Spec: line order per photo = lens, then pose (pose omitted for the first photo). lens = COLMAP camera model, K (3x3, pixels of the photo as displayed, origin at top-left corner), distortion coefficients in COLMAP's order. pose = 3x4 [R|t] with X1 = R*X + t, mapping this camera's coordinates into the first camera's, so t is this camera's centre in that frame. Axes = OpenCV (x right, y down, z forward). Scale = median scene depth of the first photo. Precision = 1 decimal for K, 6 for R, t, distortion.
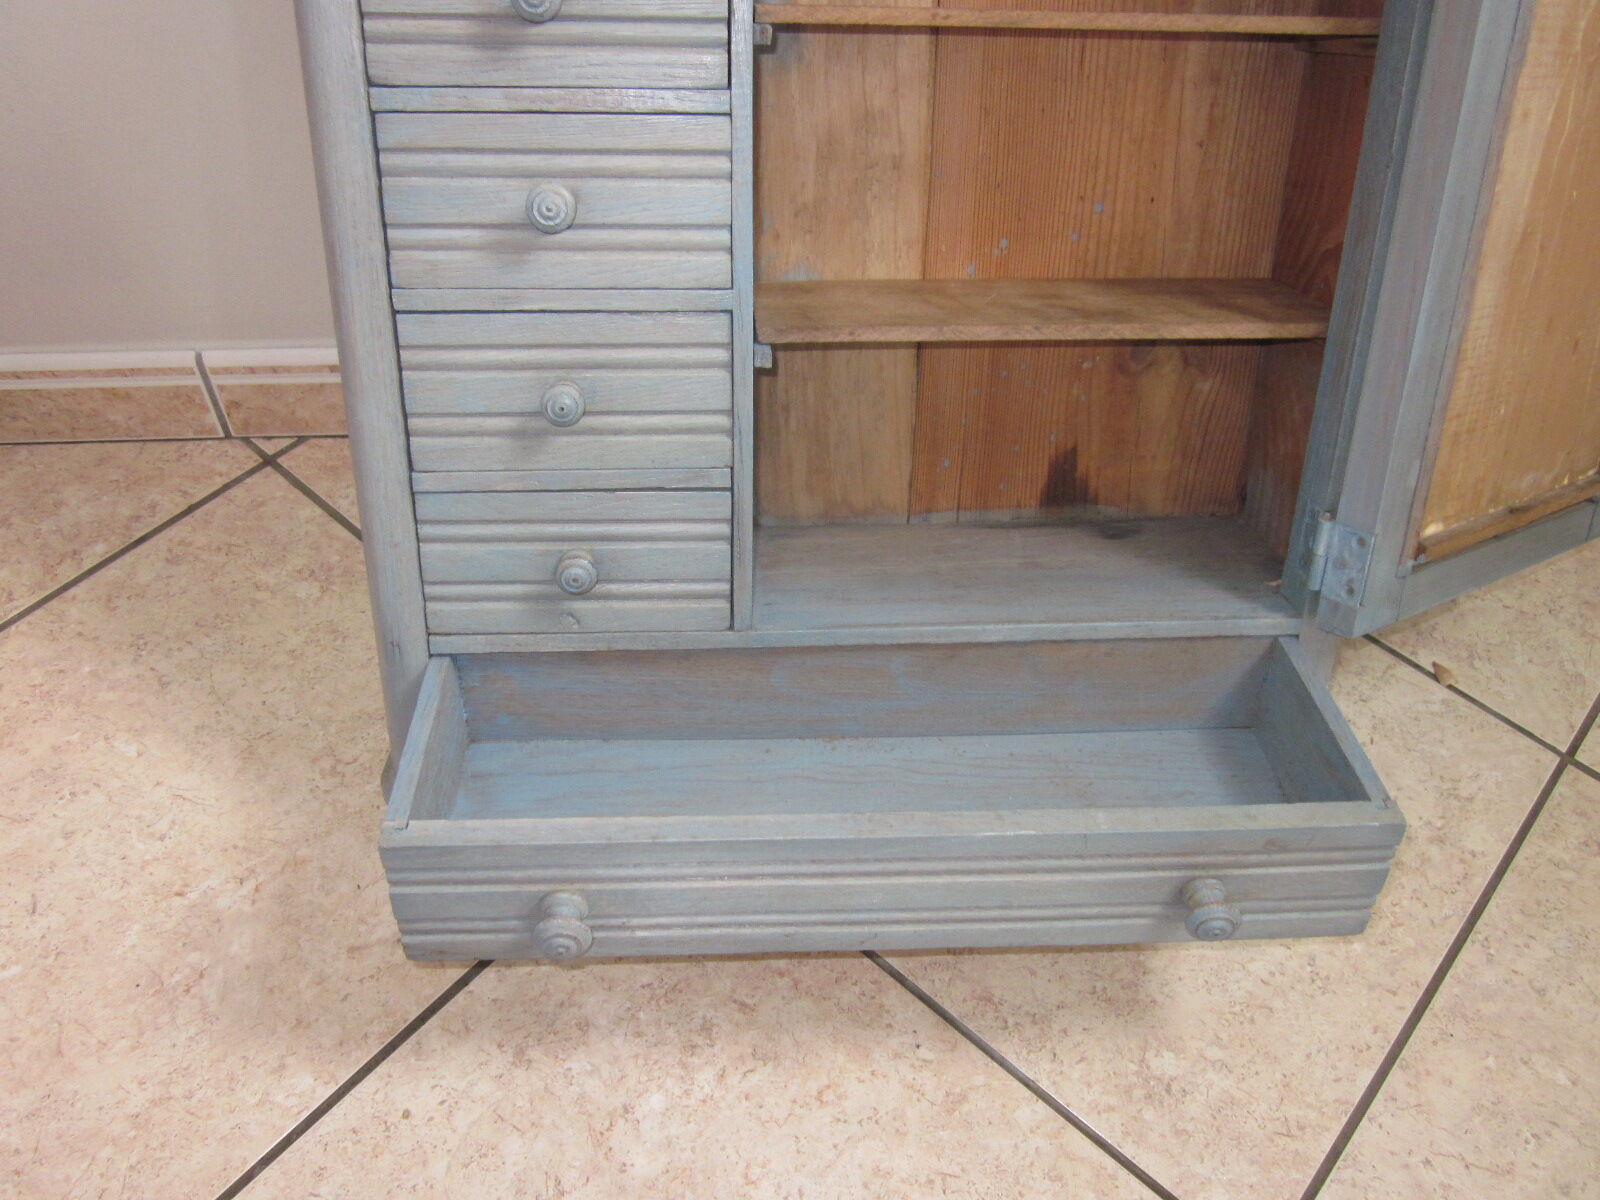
lens RADIAL K [[1329.2, 0, 800.0], [0, 1329.2, 600.0], [0, 0, 1]] dist [-0.041239, 0.016029]
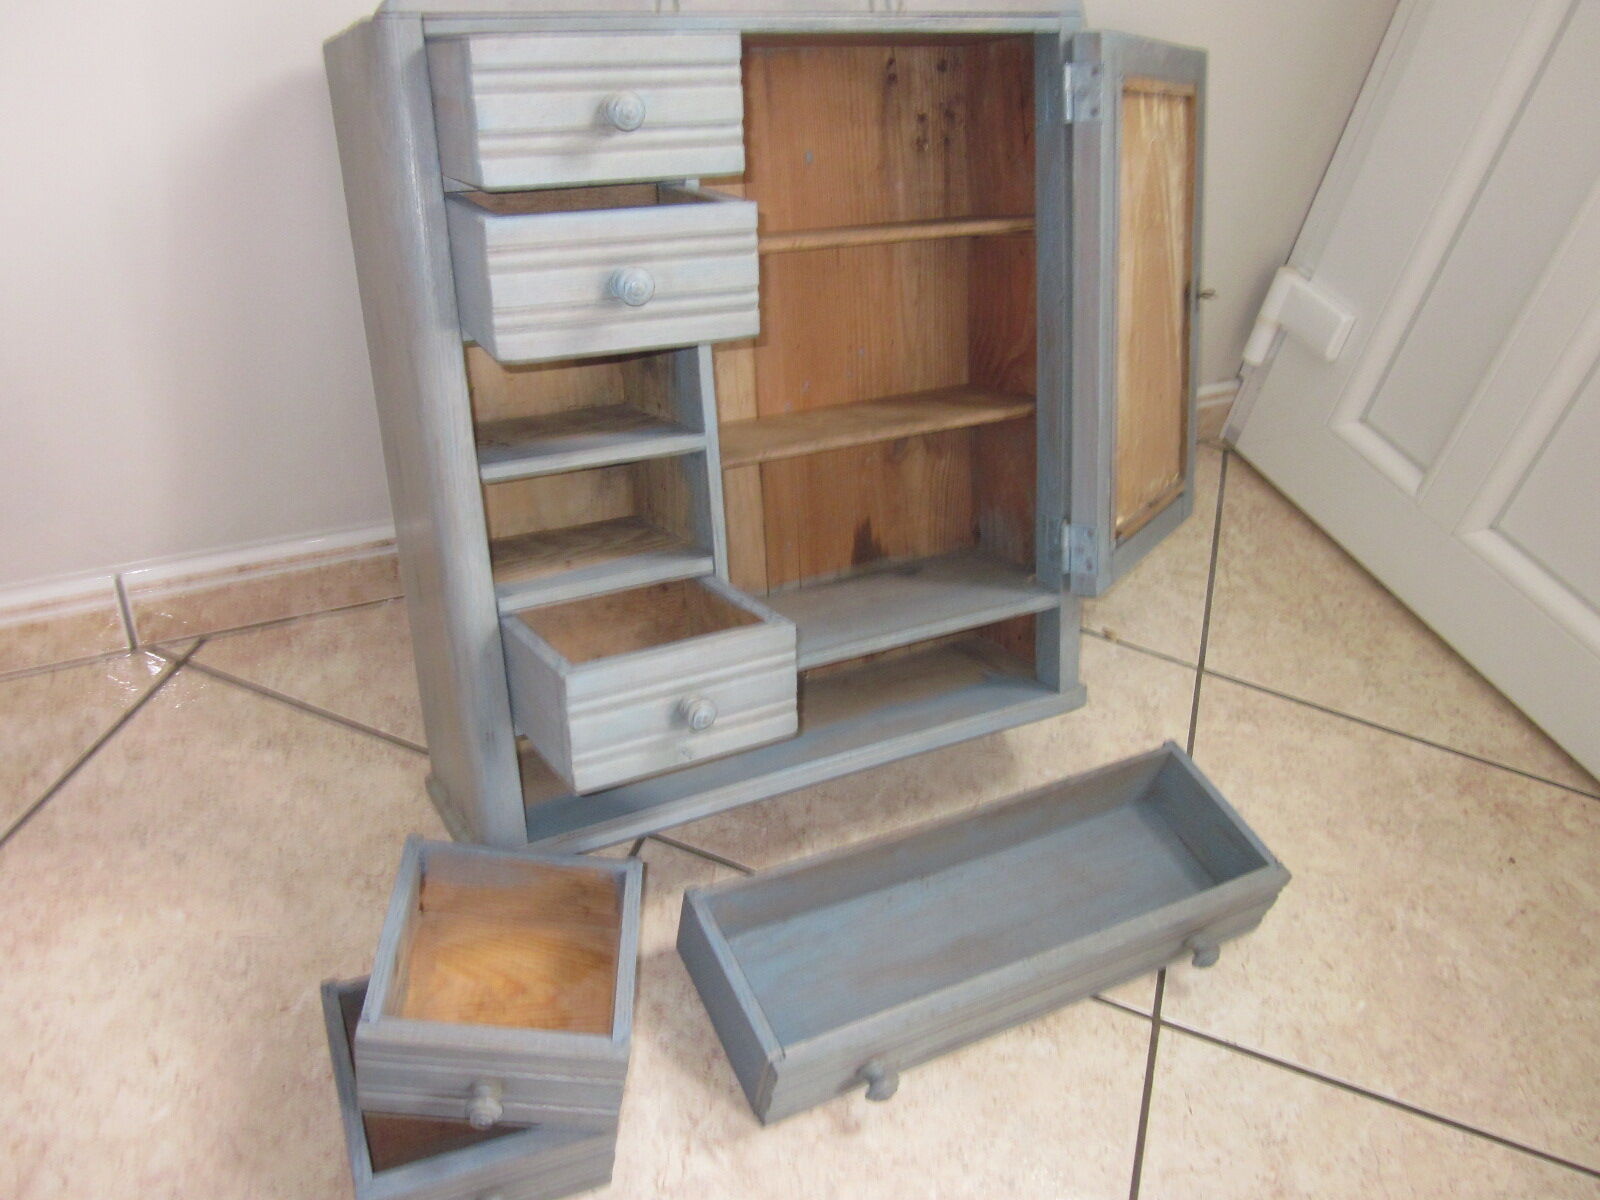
lens RADIAL K [[1329.2, 0, 800.0], [0, 1329.2, 600.0], [0, 0, 1]] dist [-0.041239, 0.016029]
pose [[0.913018, -0.186571, 0.362752, -0.376769], [0.230246, 0.969778, -0.080732, 0.064188], [-0.336727, 0.157232, 0.928382, -0.265377]]
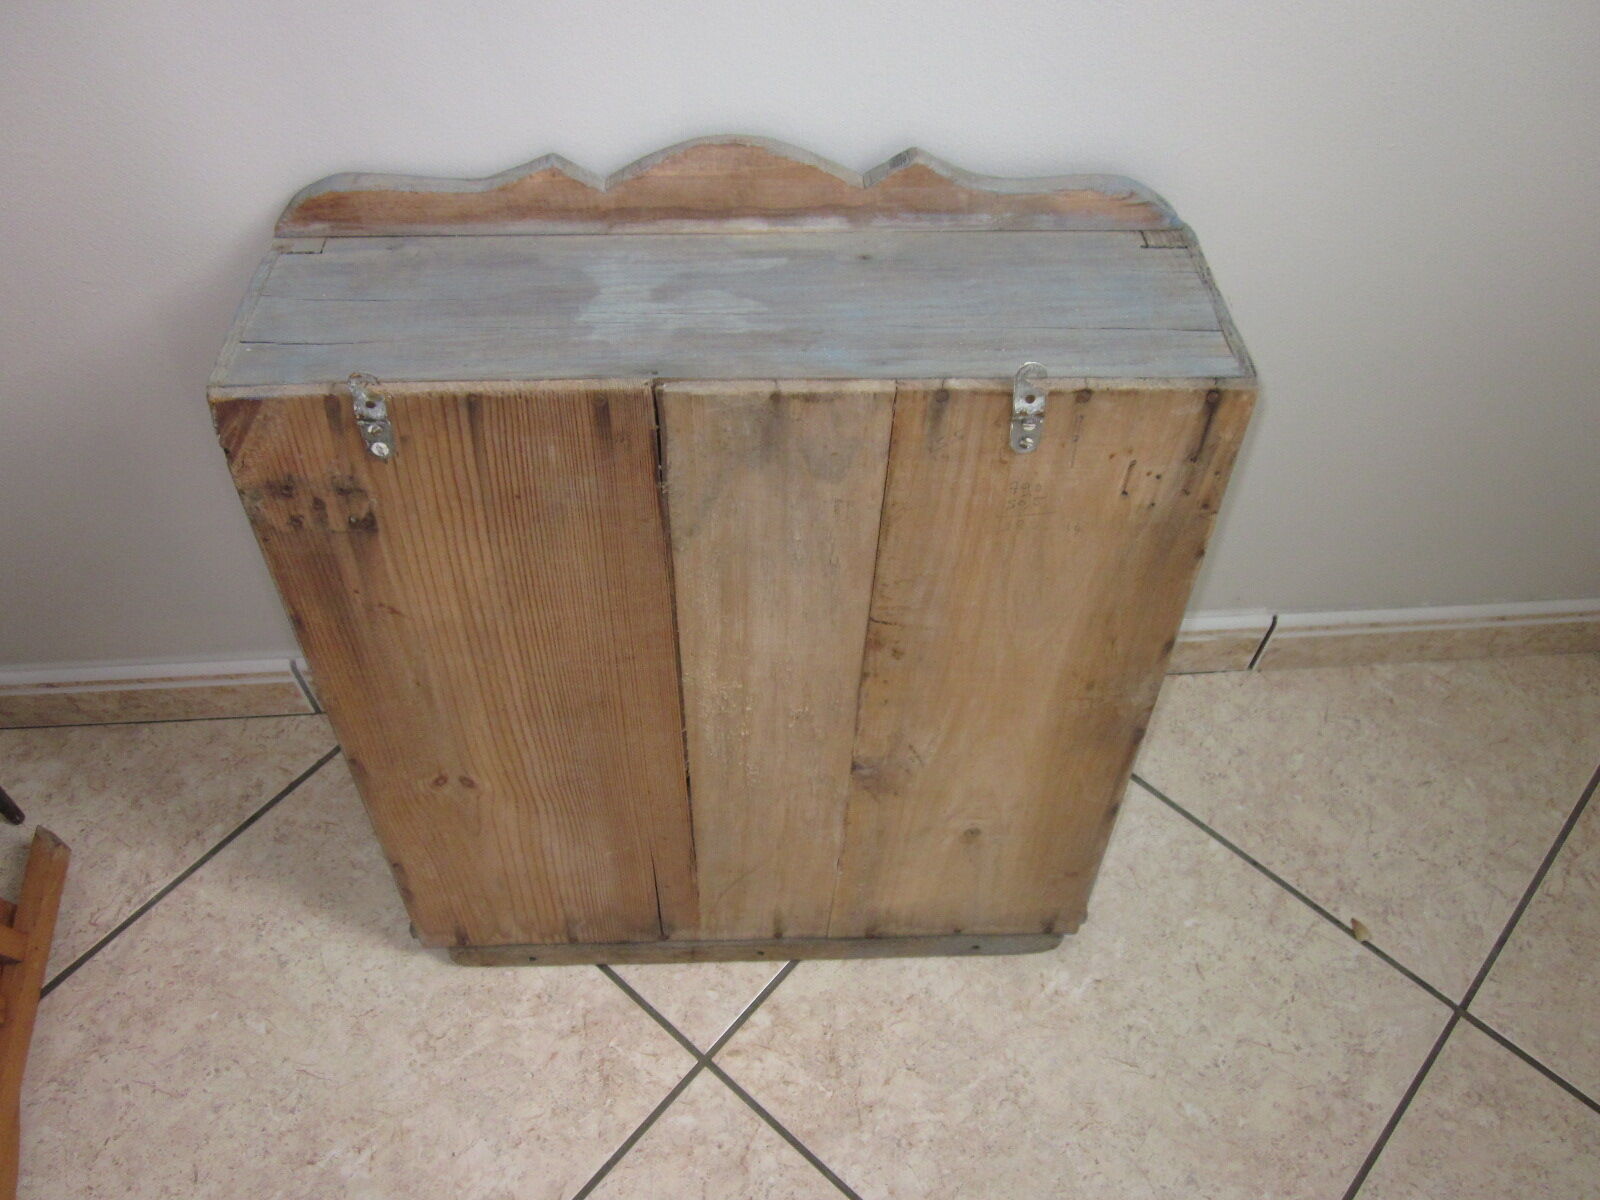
lens RADIAL K [[1329.2, 0, 800.0], [0, 1329.2, 600.0], [0, 0, 1]] dist [-0.041239, 0.016029]
pose [[0.999613, -0.012365, -0.024925, 0.025861], [0.014129, 0.997311, 0.071907, -0.358050], [0.023969, -0.072231, 0.997100, -0.173041]]
